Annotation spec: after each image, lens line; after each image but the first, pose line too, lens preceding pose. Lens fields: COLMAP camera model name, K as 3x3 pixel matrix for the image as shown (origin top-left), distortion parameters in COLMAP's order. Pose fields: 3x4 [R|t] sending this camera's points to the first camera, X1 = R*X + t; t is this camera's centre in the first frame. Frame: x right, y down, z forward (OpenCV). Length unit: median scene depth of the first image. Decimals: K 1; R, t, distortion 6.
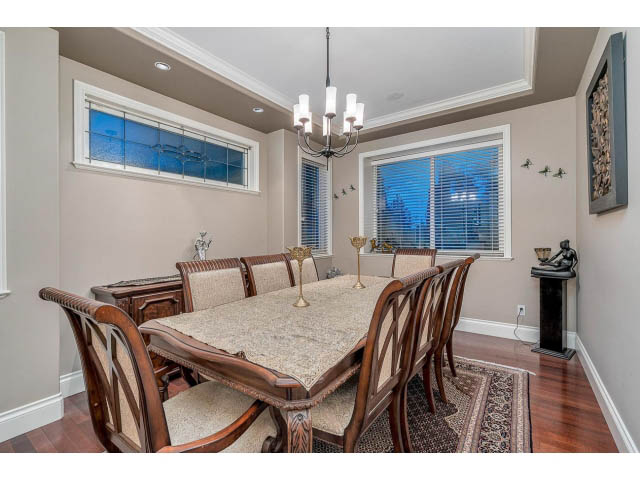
lens RADIAL K [[293.4, 0, 317.6], [0, 293.4, 239.4], [0, 0, 1]] dist [-0.000441, -0.000015]
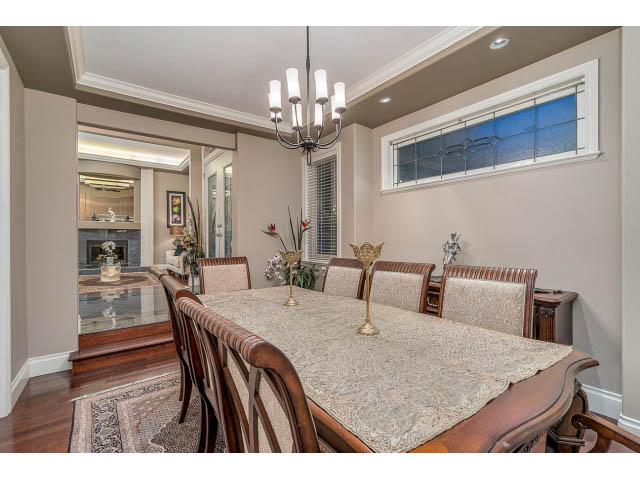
lens RADIAL K [[293.4, 0, 317.6], [0, 293.4, 239.4], [0, 0, 1]] dist [-0.000441, -0.000015]
pose [[-0.291973, 0.015744, -0.956297, 0.716419], [0.007648, 0.999871, 0.014126, -0.026601], [0.956396, -0.003189, -0.292056, 1.054871]]
